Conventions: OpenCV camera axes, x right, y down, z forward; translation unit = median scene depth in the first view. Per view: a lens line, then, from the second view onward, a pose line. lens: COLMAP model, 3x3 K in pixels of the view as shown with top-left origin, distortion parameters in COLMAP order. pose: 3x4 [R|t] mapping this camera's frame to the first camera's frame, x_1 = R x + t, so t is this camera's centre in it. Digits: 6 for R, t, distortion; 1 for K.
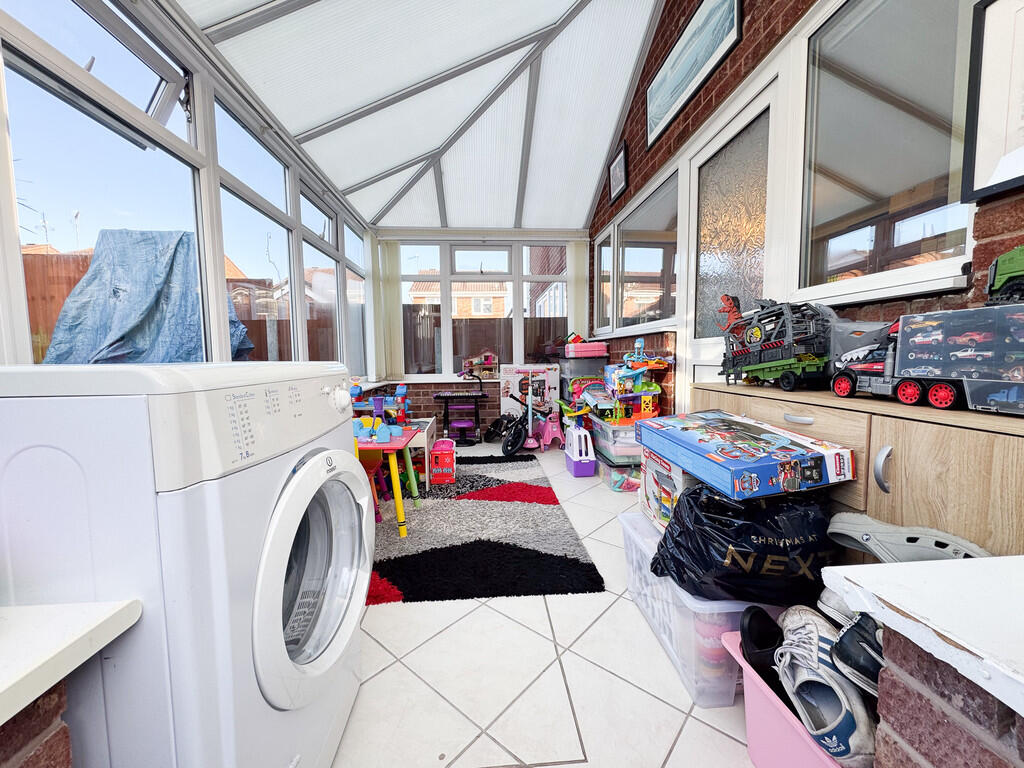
lens RADIAL K [[408.6, 0, 513.1], [0, 408.6, 385.6], [0, 0, 1]] dist [-0.000031, -0.000211]
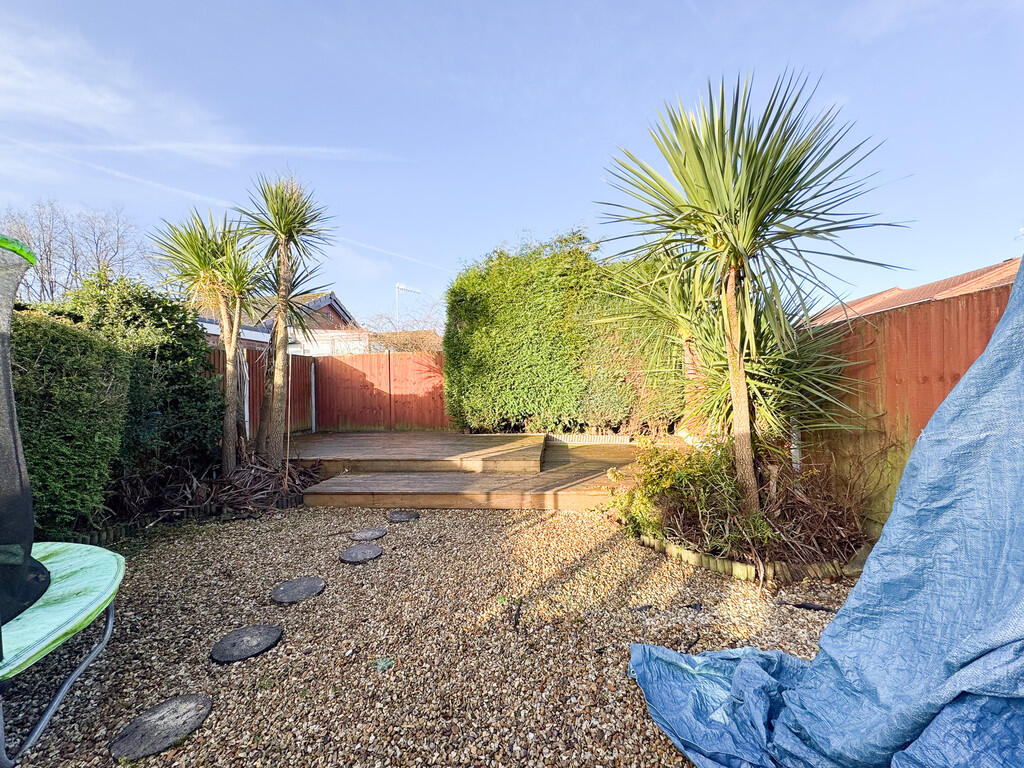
lens RADIAL K [[408.6, 0, 510.7], [0, 408.6, 381.9], [0, 0, 1]] dist [-0.000031, -0.000211]
pose [[-0.174345, -0.008966, -0.984644, -0.650616], [-0.059091, 0.998252, 0.001373, -0.234116], [0.982910, 0.058423, -0.174570, 0.685154]]
